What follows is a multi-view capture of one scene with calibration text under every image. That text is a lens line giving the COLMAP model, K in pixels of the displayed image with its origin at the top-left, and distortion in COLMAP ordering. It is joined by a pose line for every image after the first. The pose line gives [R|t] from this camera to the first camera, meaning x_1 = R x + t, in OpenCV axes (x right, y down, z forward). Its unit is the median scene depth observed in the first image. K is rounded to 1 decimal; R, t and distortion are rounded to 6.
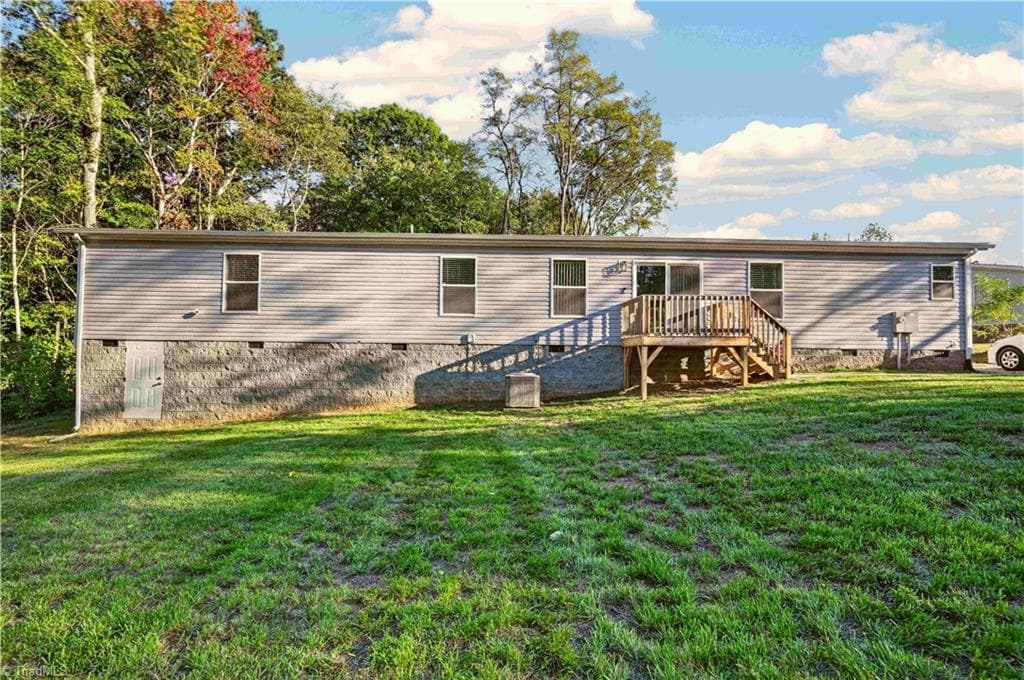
lens RADIAL K [[481.4, 0, 512.3], [0, 481.4, 346.6], [0, 0, 1]] dist [0.002108, 0.000476]
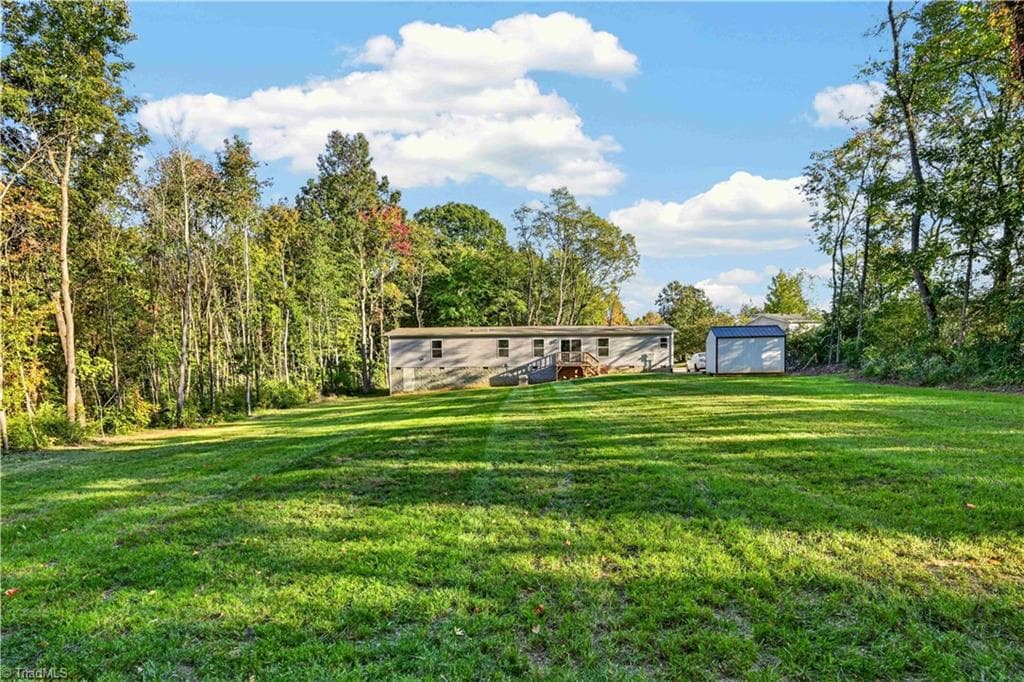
lens RADIAL K [[528.1, 0, 504.3], [0, 528.1, 355.2], [0, 0, 1]] dist [0.004673, 0.001843]
pose [[0.992785, -0.024092, -0.117465, 0.296579], [0.022351, 0.999620, -0.016120, -0.027609], [0.117809, 0.013378, 0.992946, -2.399786]]
